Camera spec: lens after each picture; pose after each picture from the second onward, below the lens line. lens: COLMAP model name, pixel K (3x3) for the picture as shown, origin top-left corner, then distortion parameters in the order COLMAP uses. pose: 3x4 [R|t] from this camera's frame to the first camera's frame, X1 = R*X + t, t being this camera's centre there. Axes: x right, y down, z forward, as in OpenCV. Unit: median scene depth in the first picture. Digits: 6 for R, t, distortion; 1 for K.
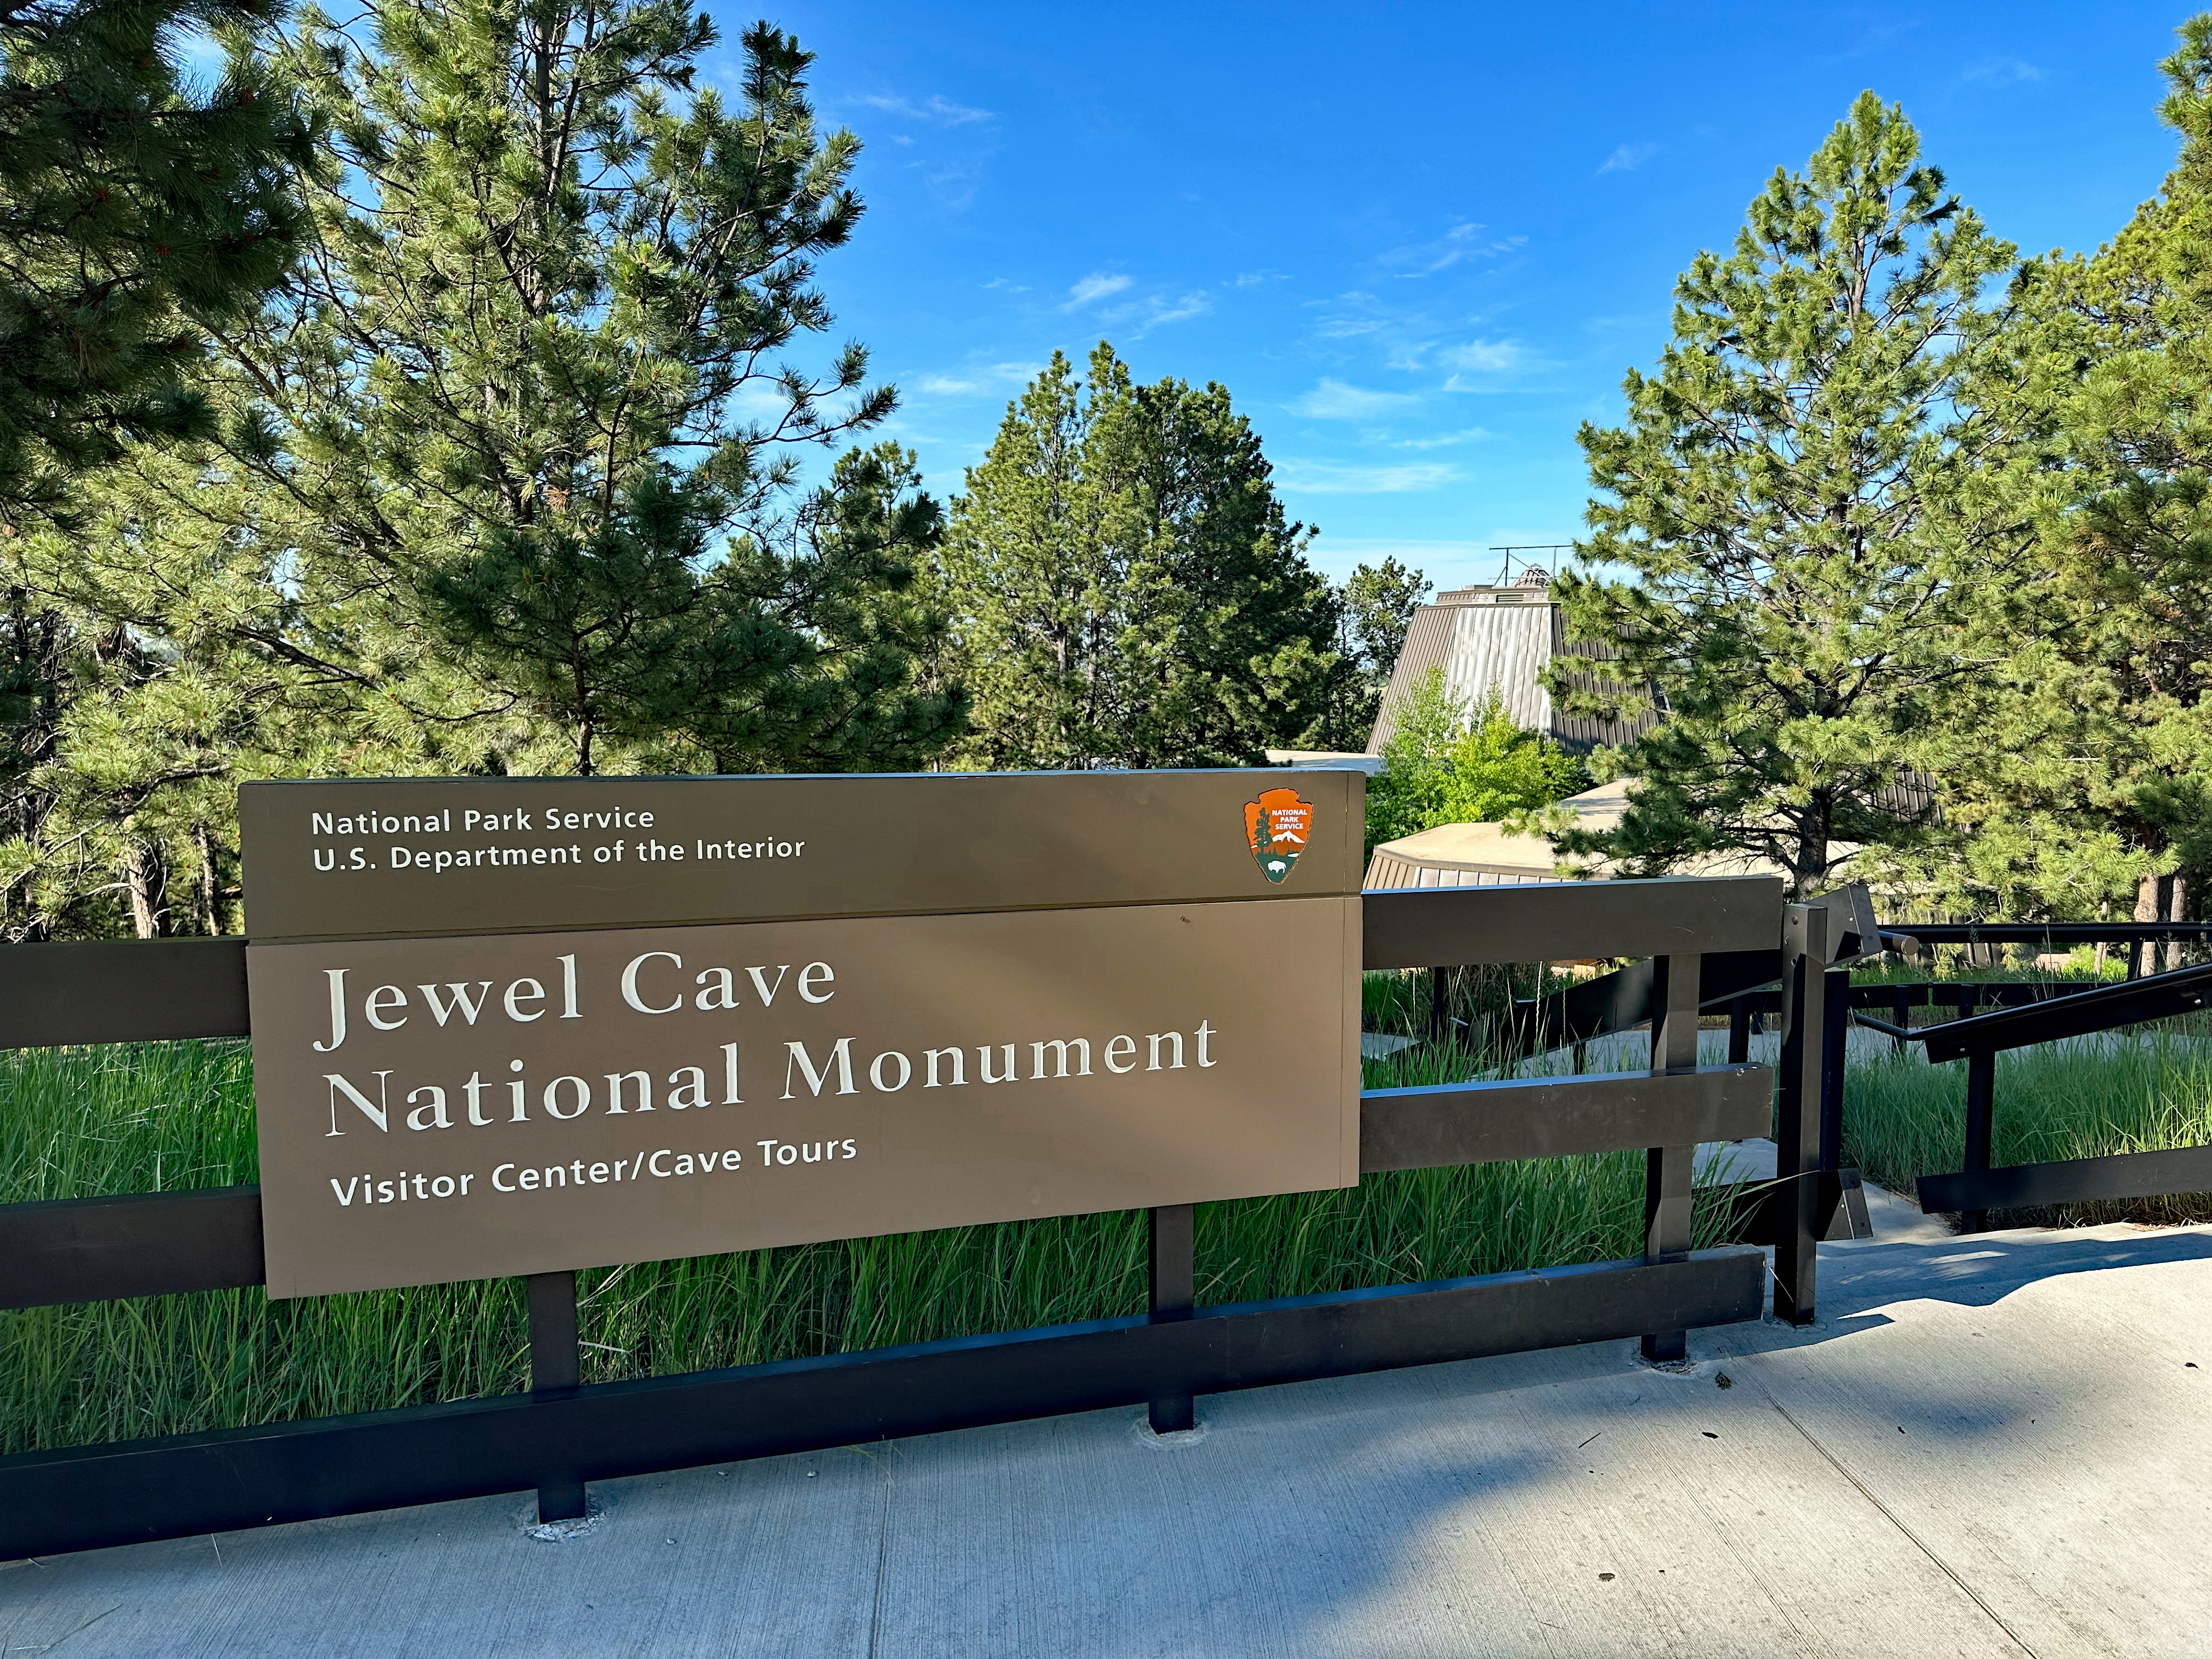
lens RADIAL K [[1742.2, 0, 1032.4], [0, 1742.2, 875.9], [0, 0, 1]] dist [0.051839, -0.102224]
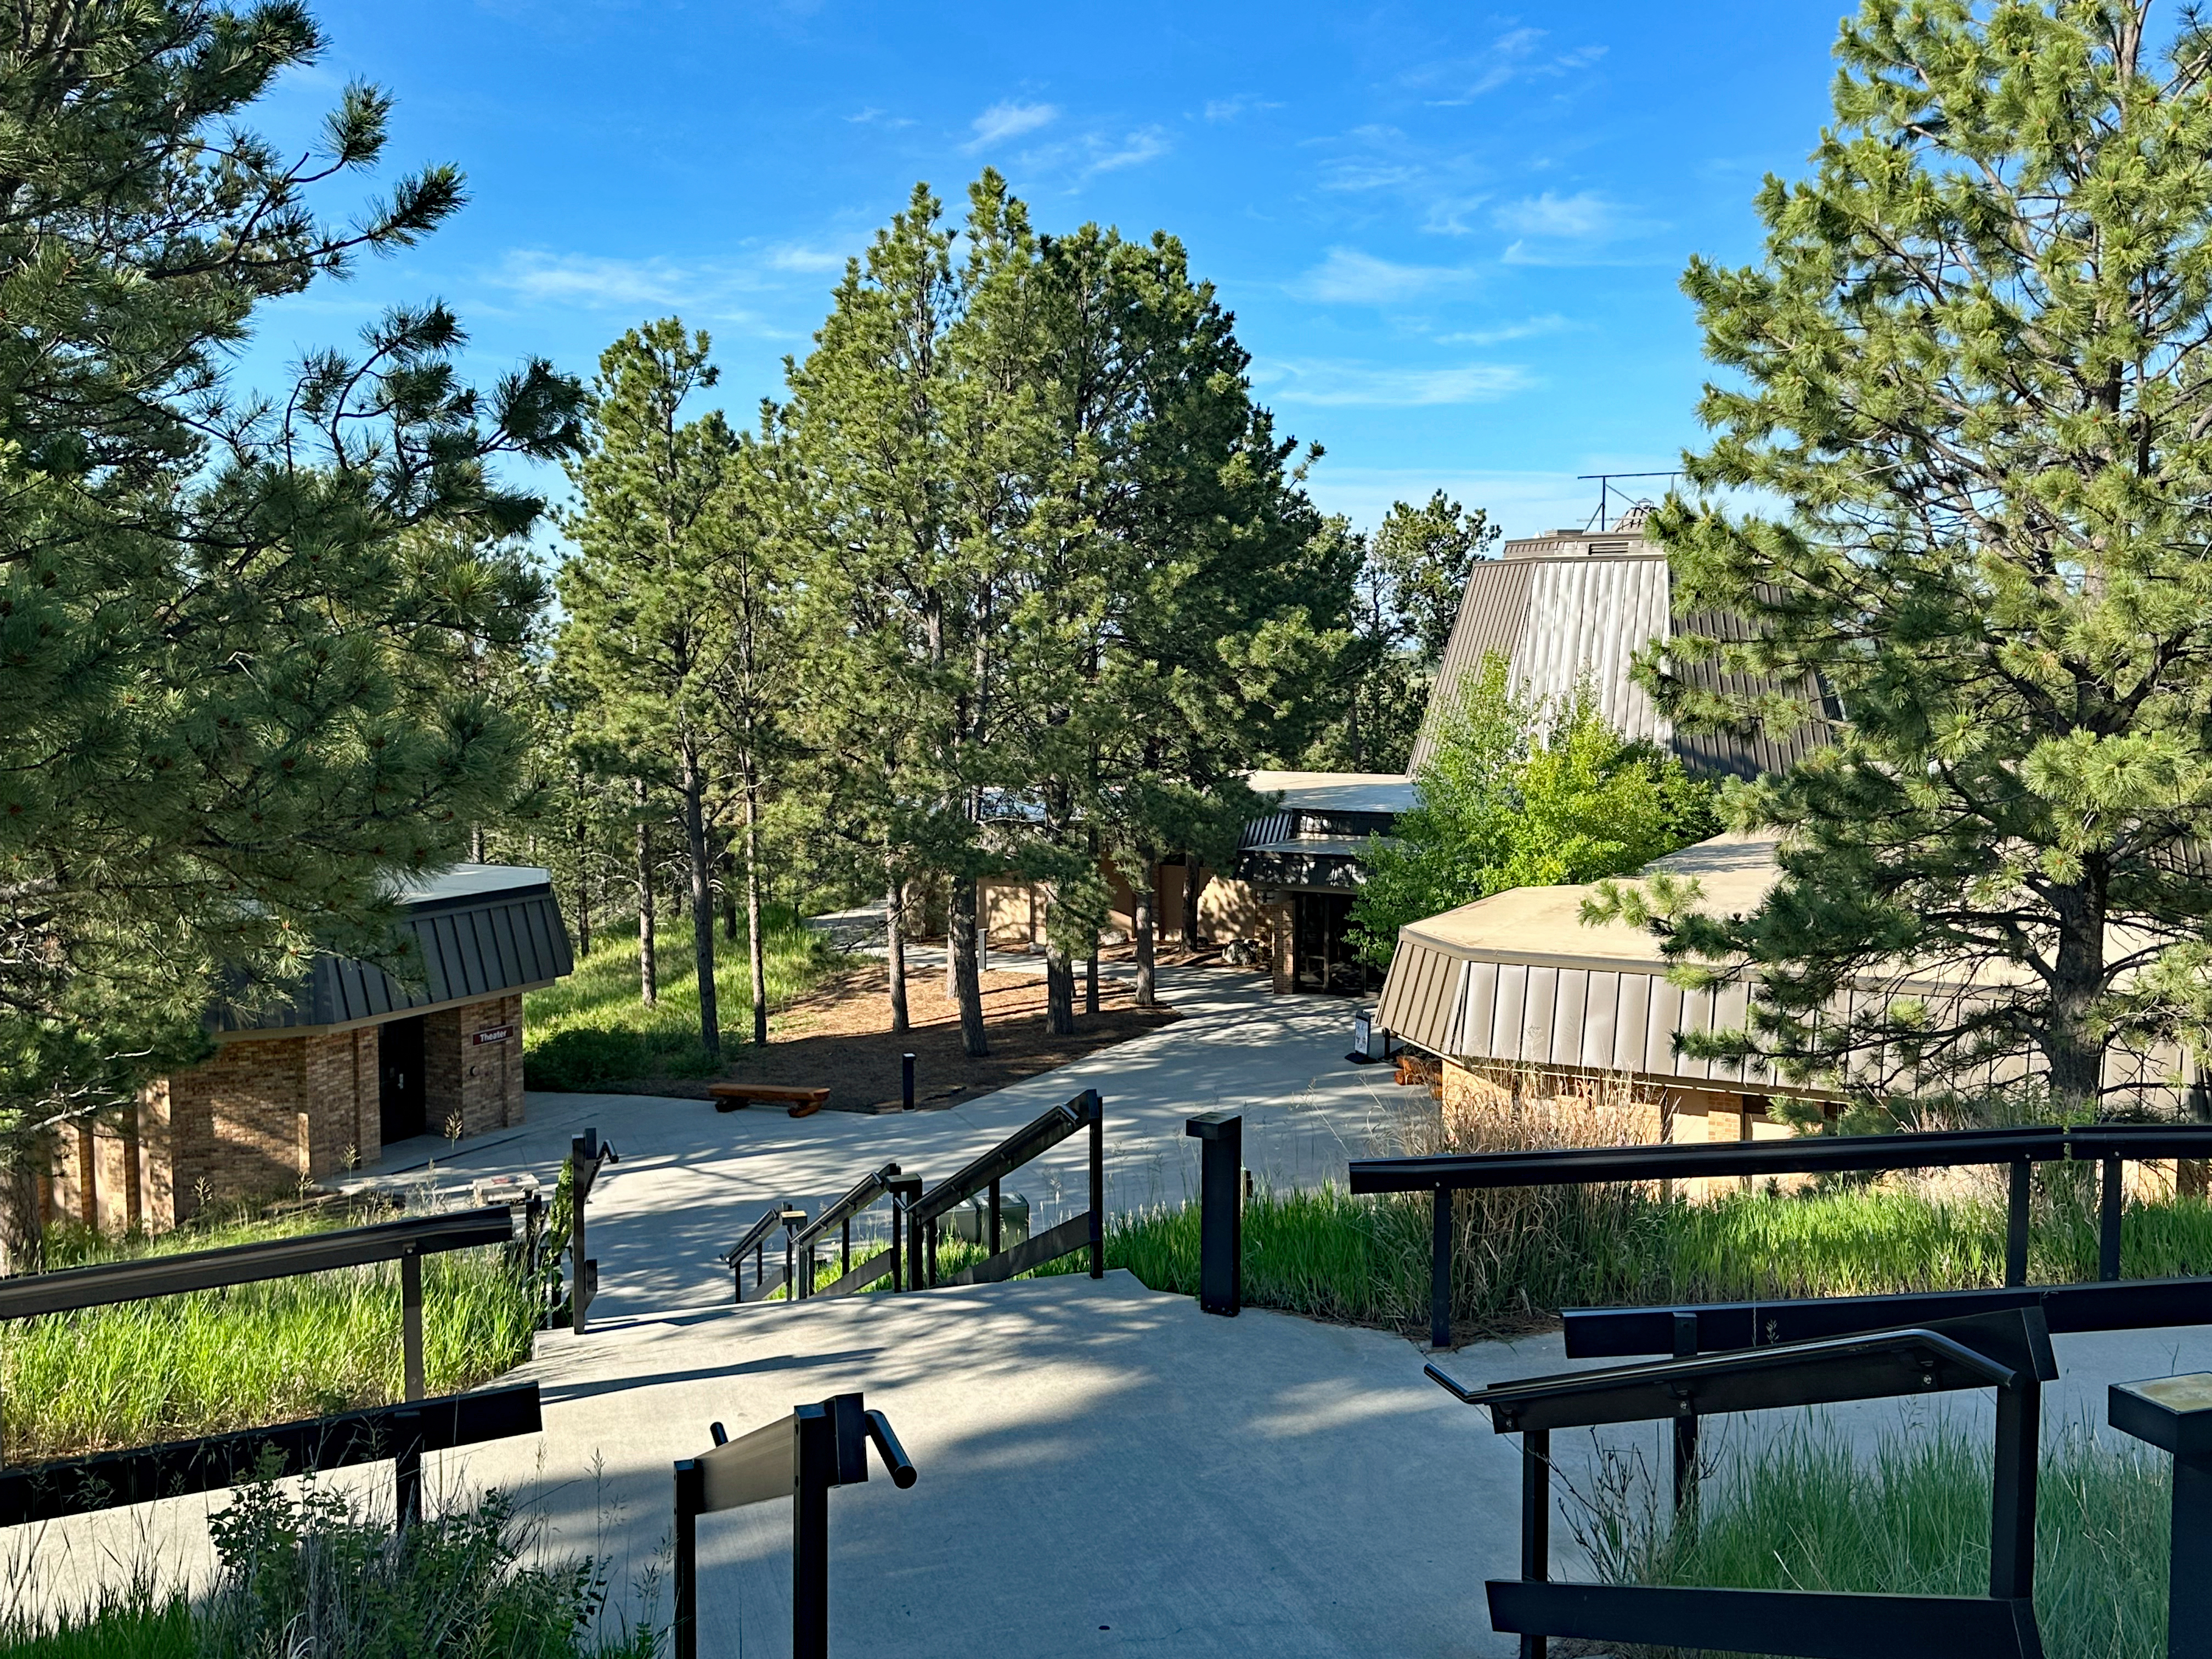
lens RADIAL K [[2200.3, 0, 1106.0], [0, 2200.3, 829.5], [0, 0, 1]] dist [0.108542, -0.242353]
pose [[0.999615, -0.011435, 0.025298, 0.083541], [0.012340, 0.999278, -0.035926, -0.031300], [-0.024869, 0.036225, 0.999034, 0.224419]]
